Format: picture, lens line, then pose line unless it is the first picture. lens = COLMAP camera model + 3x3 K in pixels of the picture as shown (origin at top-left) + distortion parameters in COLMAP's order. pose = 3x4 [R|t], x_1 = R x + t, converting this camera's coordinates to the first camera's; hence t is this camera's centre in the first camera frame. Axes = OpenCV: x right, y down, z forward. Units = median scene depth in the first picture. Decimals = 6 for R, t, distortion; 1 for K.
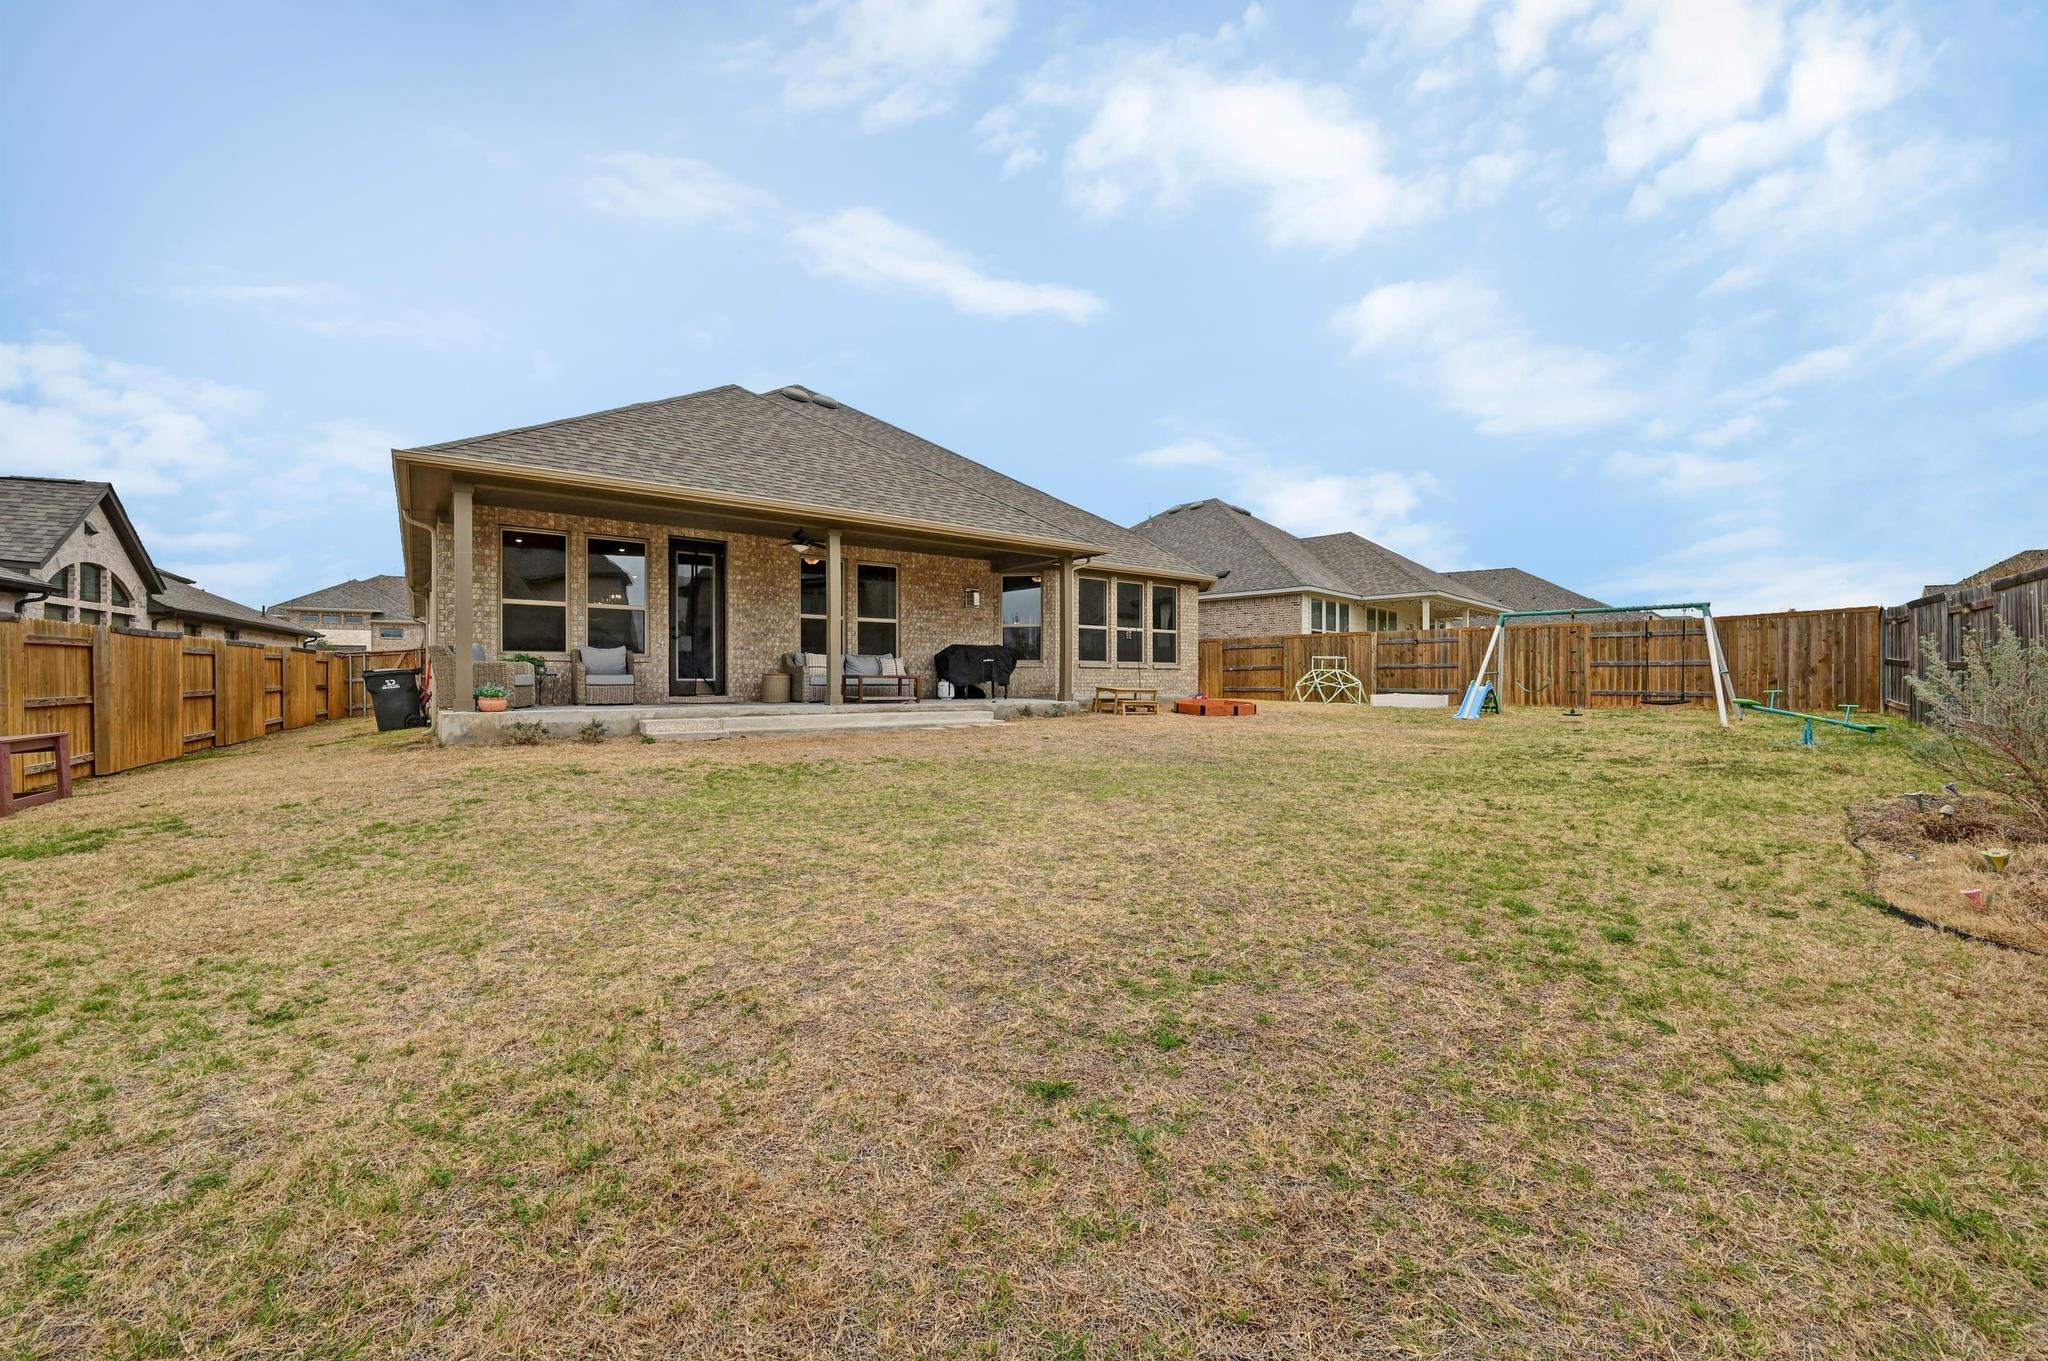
lens RADIAL K [[811.5, 0, 1026.7], [0, 811.5, 680.8], [0, 0, 1]] dist [-0.000632, 0.000830]
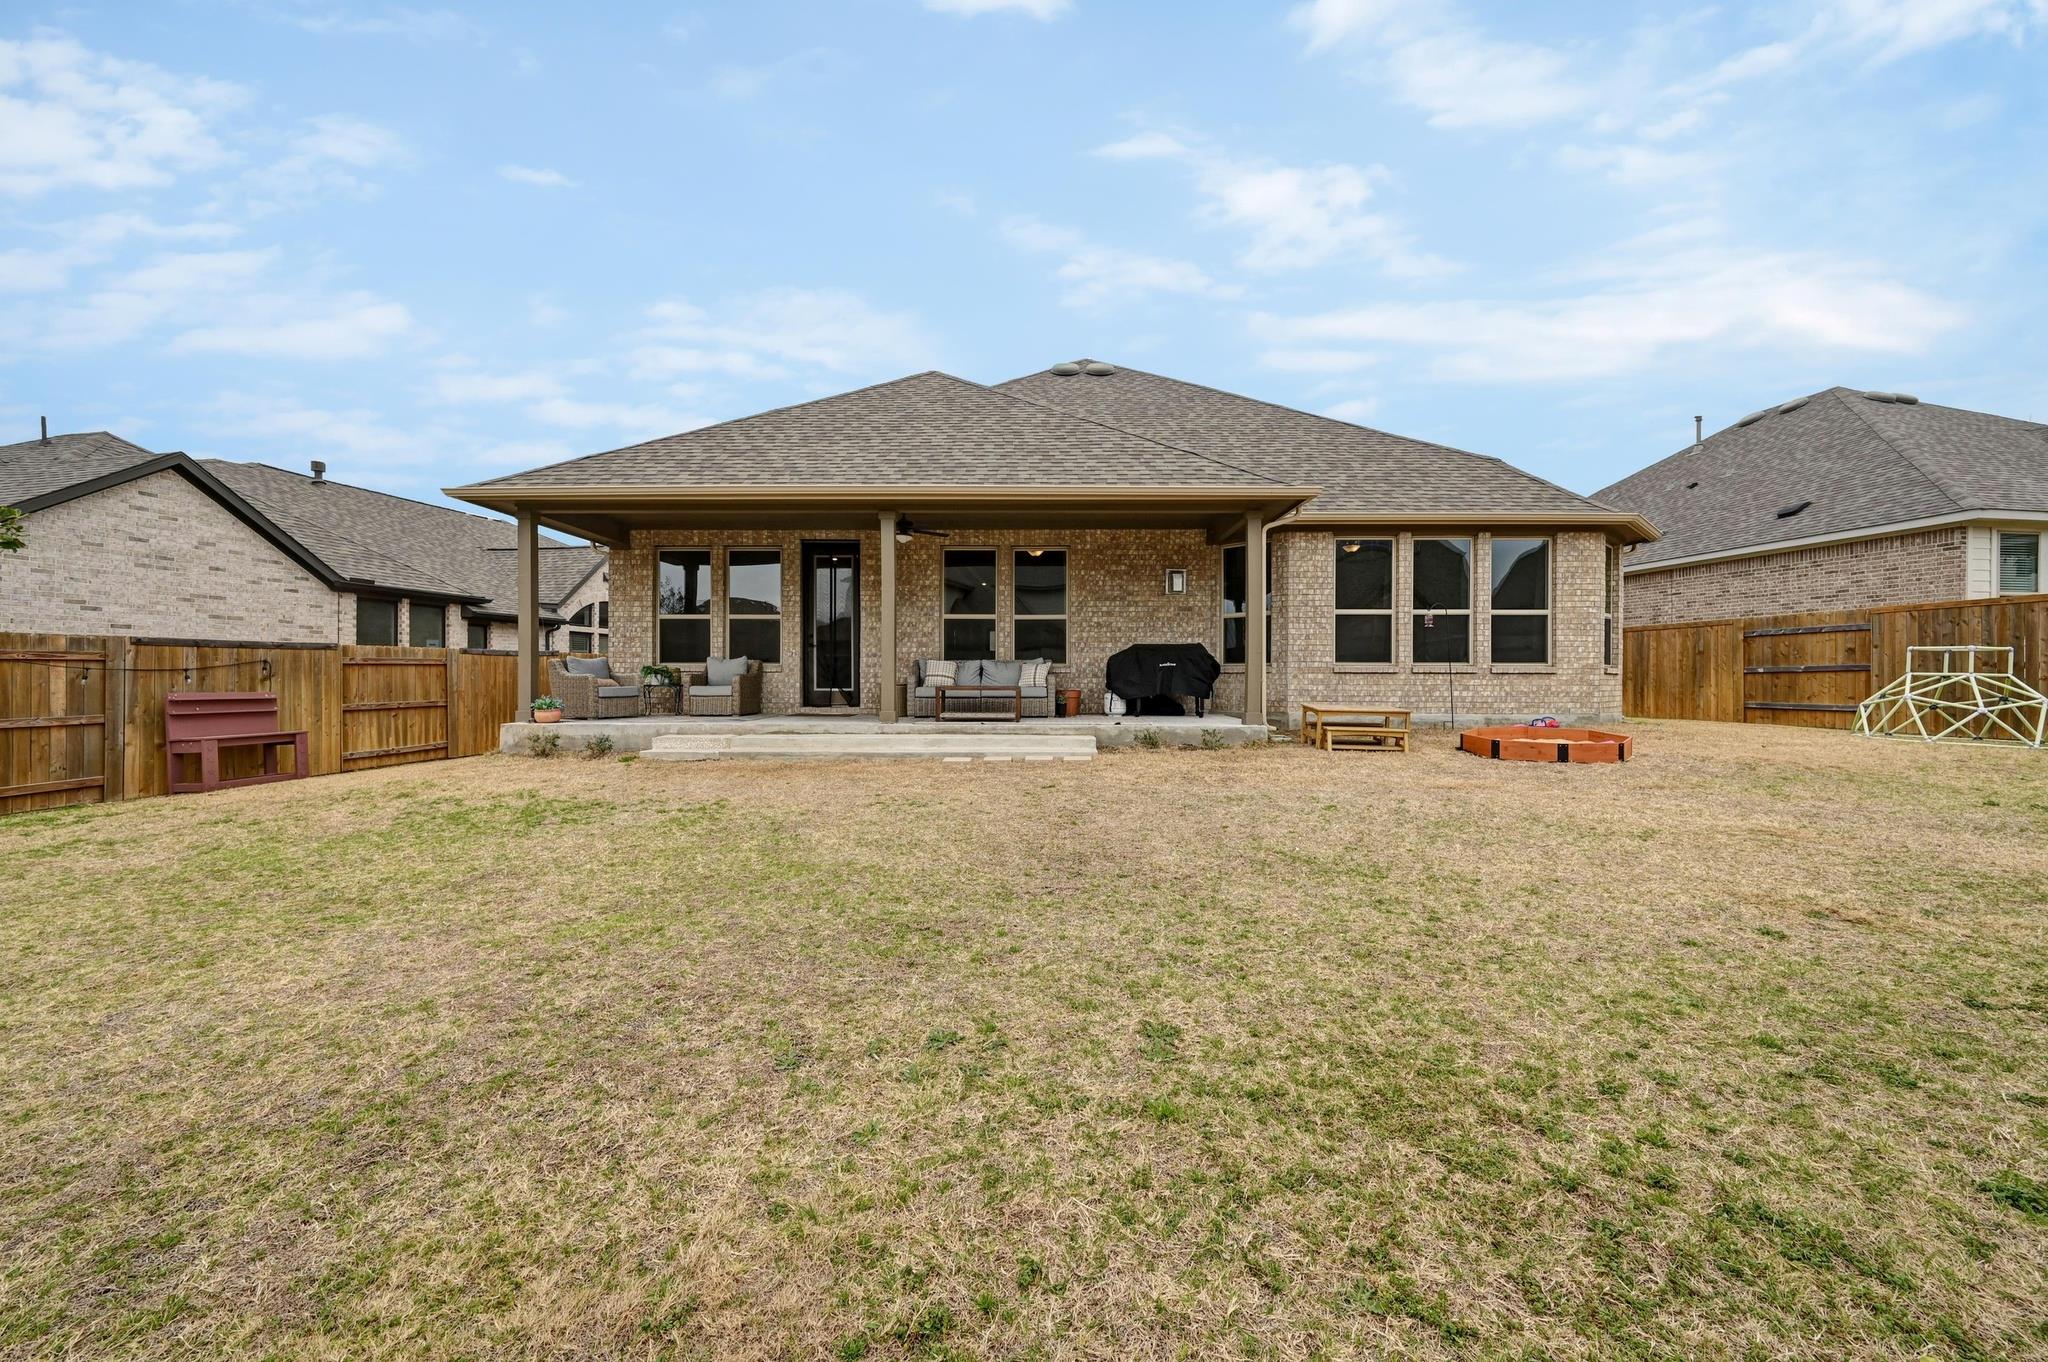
lens RADIAL K [[811.5, 0, 1023.4], [0, 811.5, 682.8], [0, 0, 1]] dist [-0.000632, 0.000830]
pose [[0.786600, 0.003768, -0.617451, 0.301374], [-0.001053, 0.999988, 0.004761, -0.012034], [0.617462, -0.003095, 0.786595, 0.336822]]
